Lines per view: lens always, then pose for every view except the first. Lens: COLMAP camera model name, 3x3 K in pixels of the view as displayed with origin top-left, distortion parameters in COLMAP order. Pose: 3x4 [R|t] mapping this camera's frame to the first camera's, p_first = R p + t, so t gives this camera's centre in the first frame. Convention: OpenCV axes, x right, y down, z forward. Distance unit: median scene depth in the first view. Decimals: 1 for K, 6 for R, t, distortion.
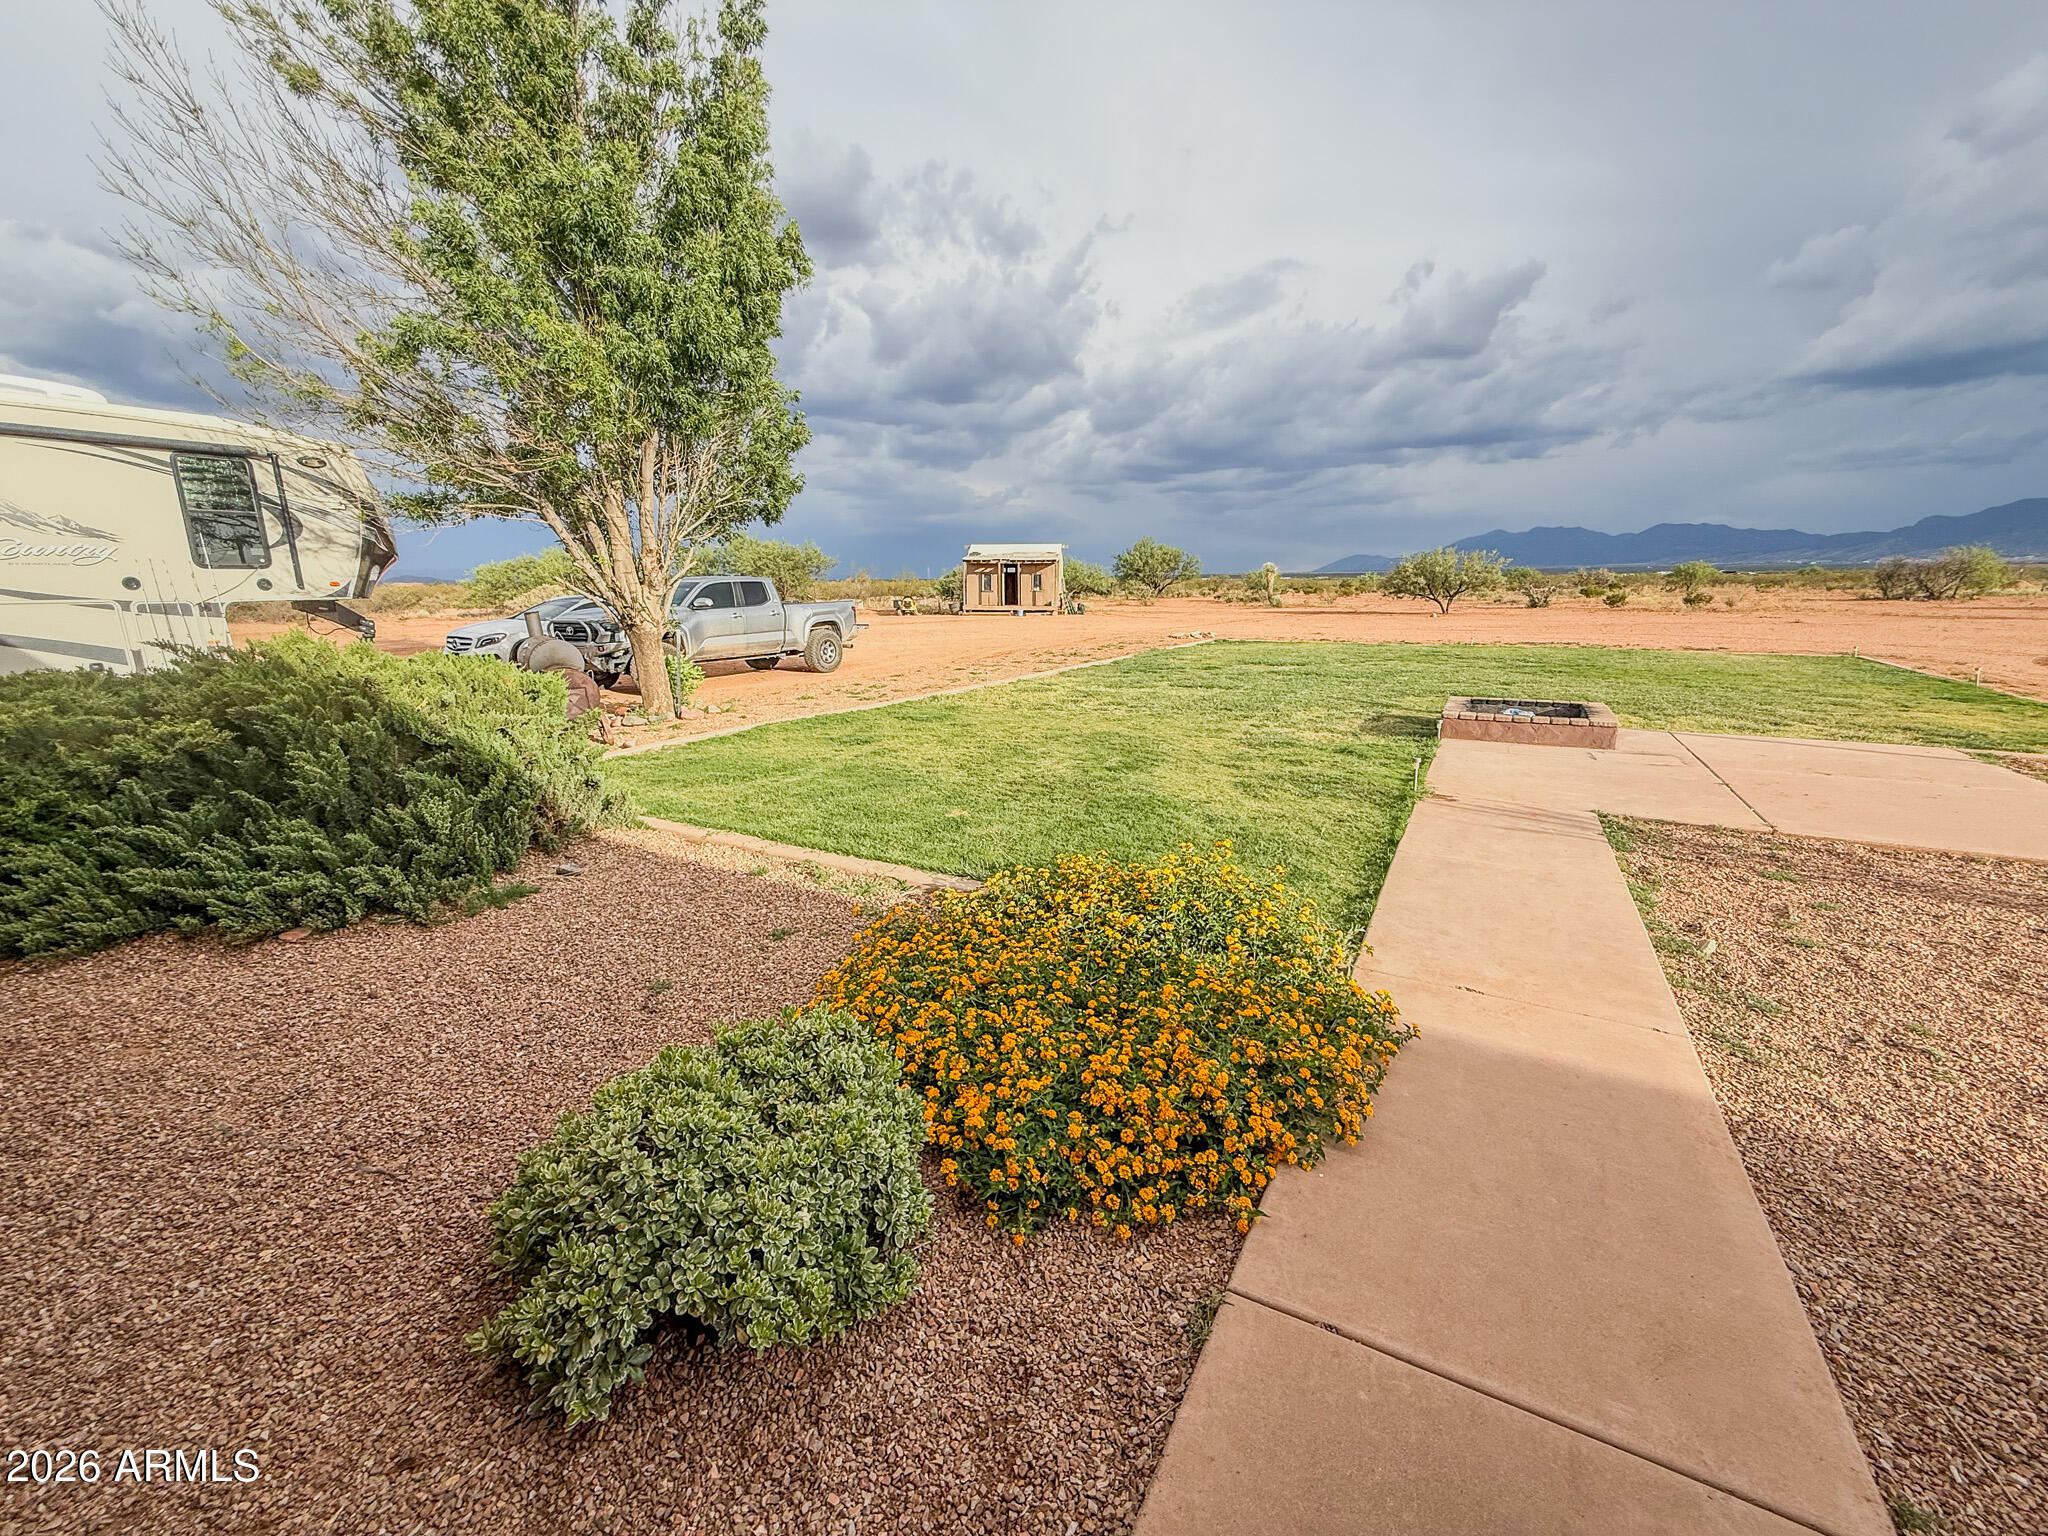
lens RADIAL K [[816.8, 0, 1021.8], [0, 816.8, 766.8], [0, 0, 1]] dist [0.002004, -0.000039]
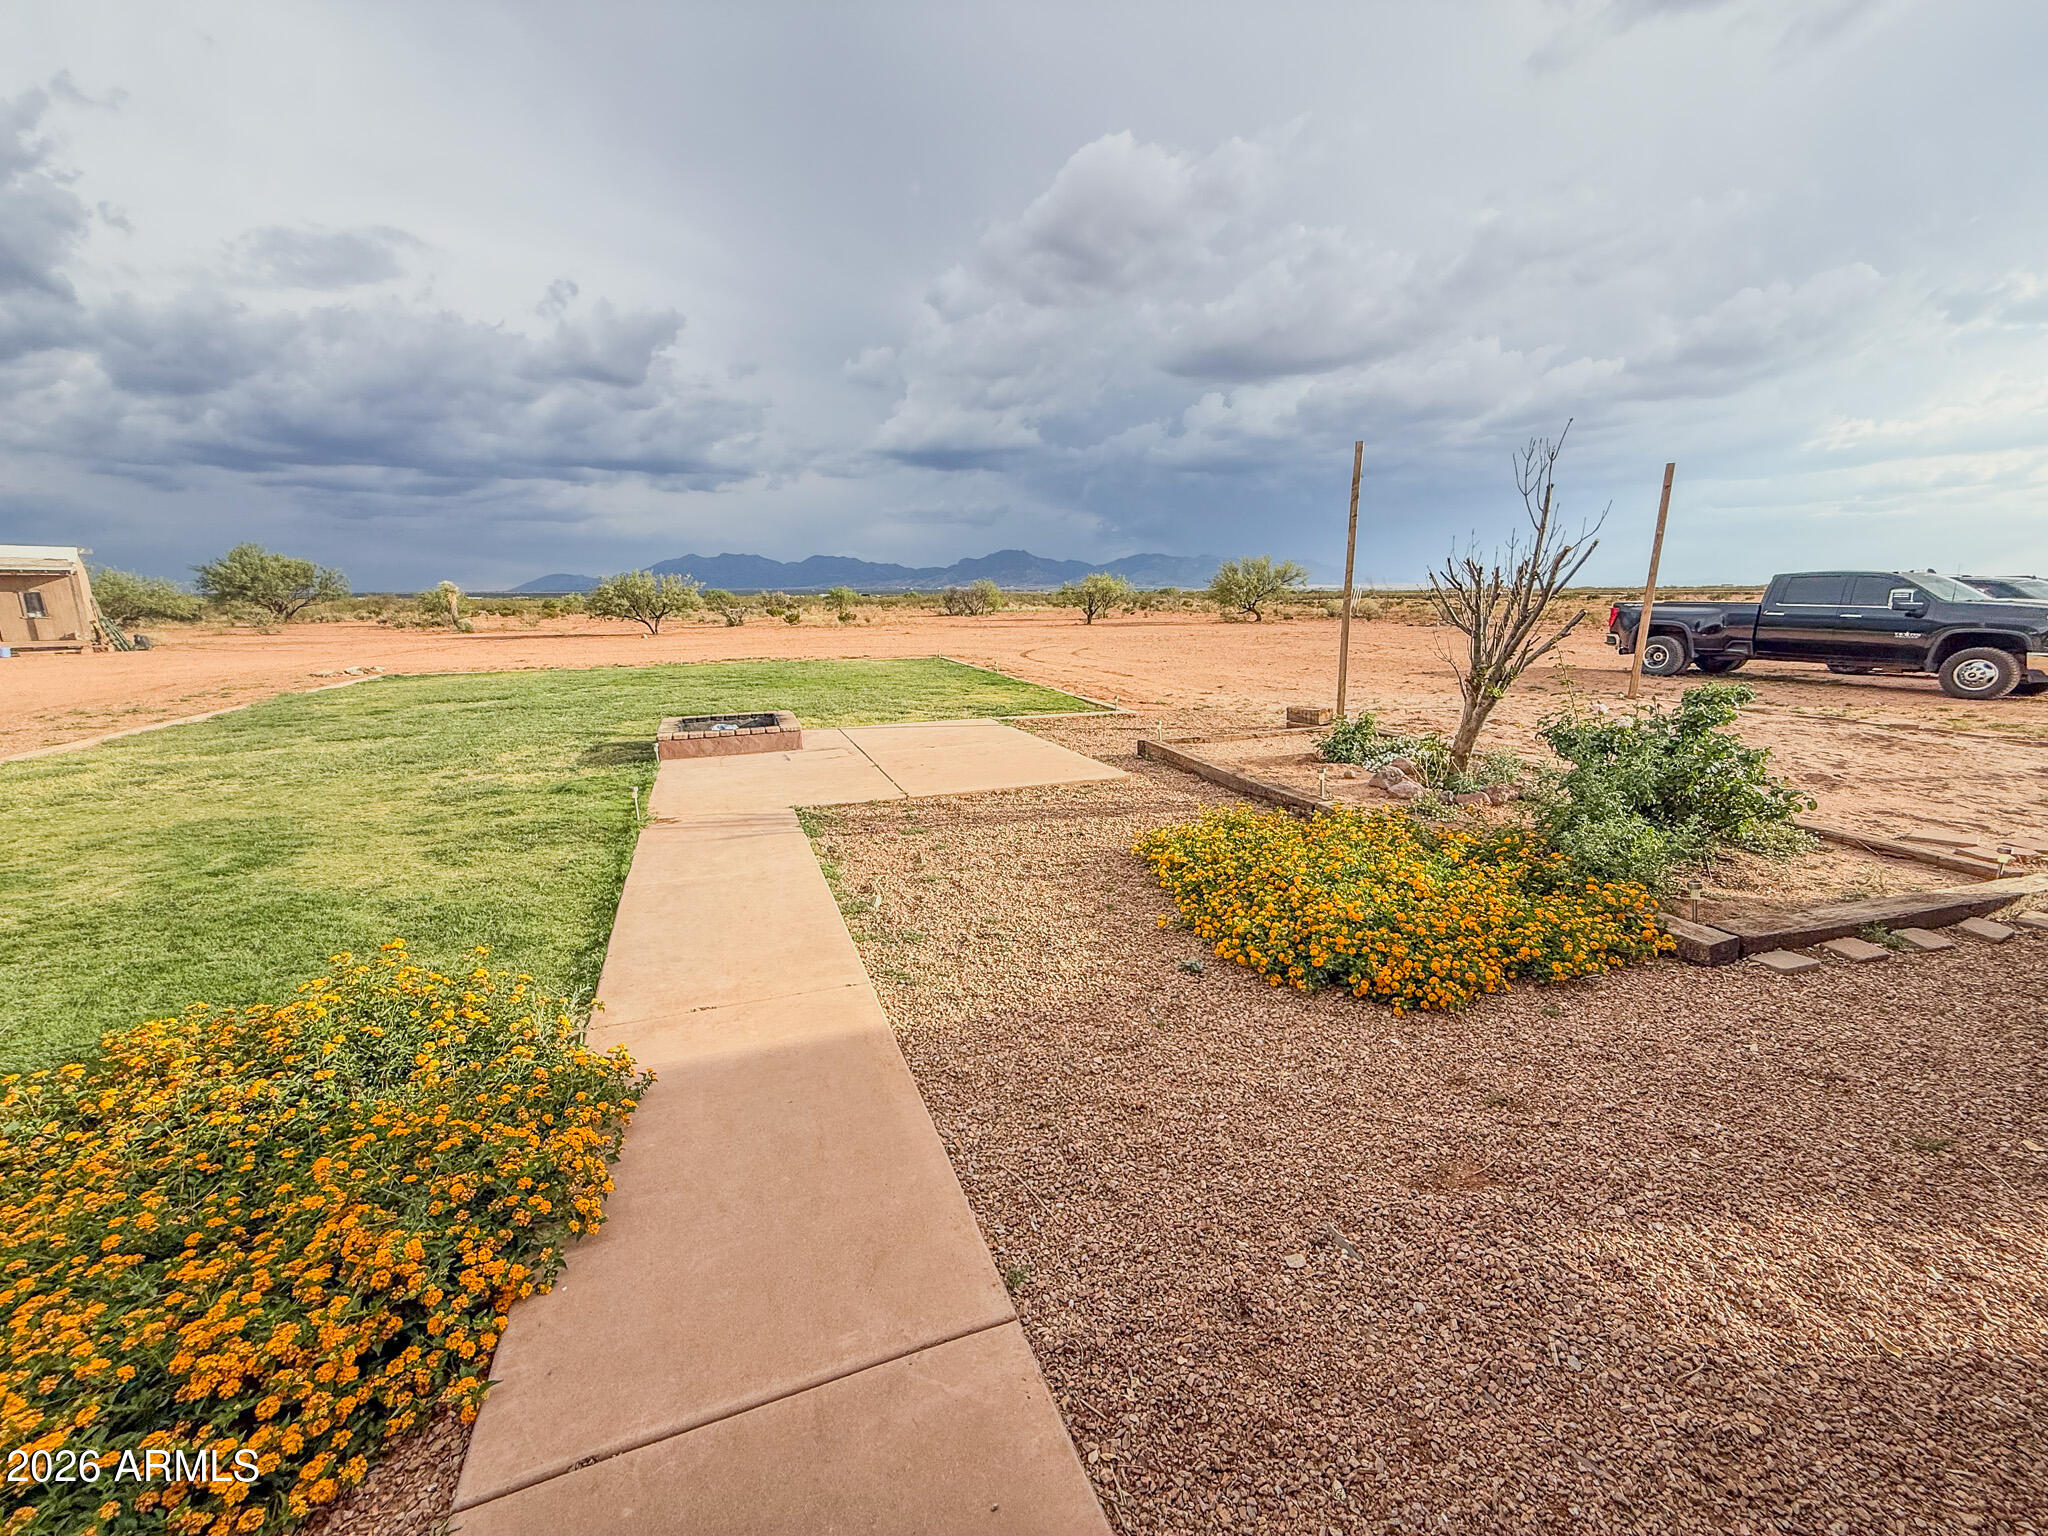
lens RADIAL K [[816.8, 0, 1028.0], [0, 816.8, 759.5], [0, 0, 1]] dist [0.002004, -0.000039]
pose [[0.631522, -0.149614, 0.760786, 0.023105], [0.173366, 0.983611, 0.049524, -0.006288], [-0.755727, 0.100619, 0.647111, -0.004586]]
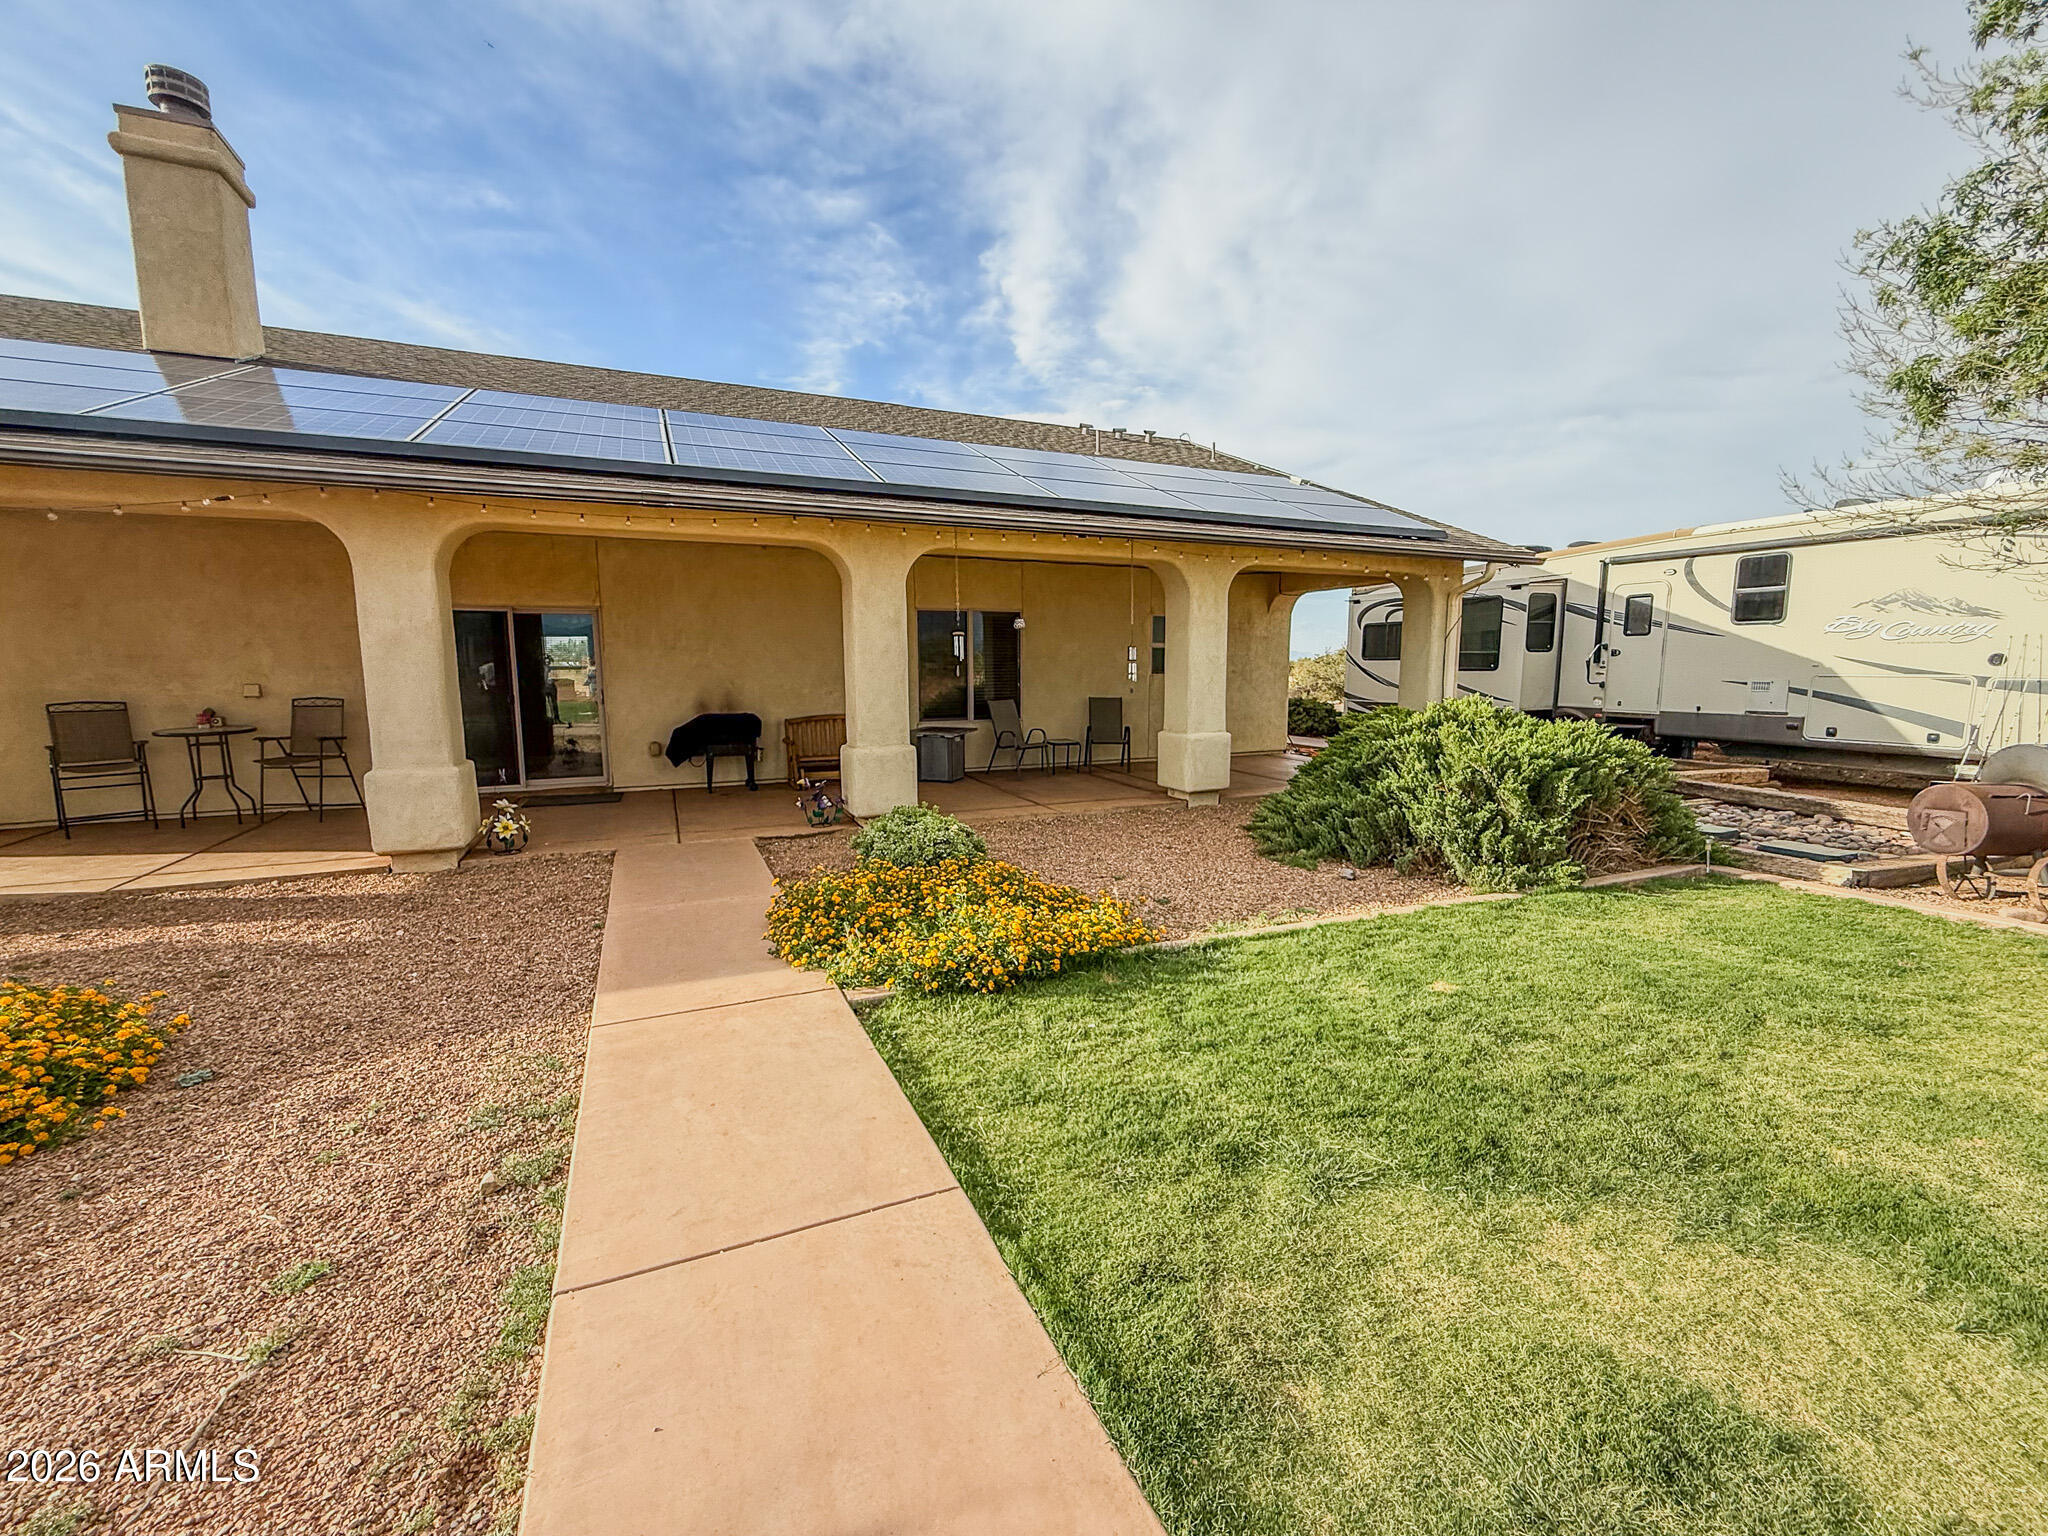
lens RADIAL K [[816.8, 0, 1017.3], [0, 816.8, 769.4], [0, 0, 1]] dist [0.002004, -0.000039]
pose [[-0.584713, 0.114038, -0.803185, 0.446454], [-0.168206, 0.951511, 0.257551, -0.161787], [0.793610, 0.285695, -0.537179, 0.663553]]
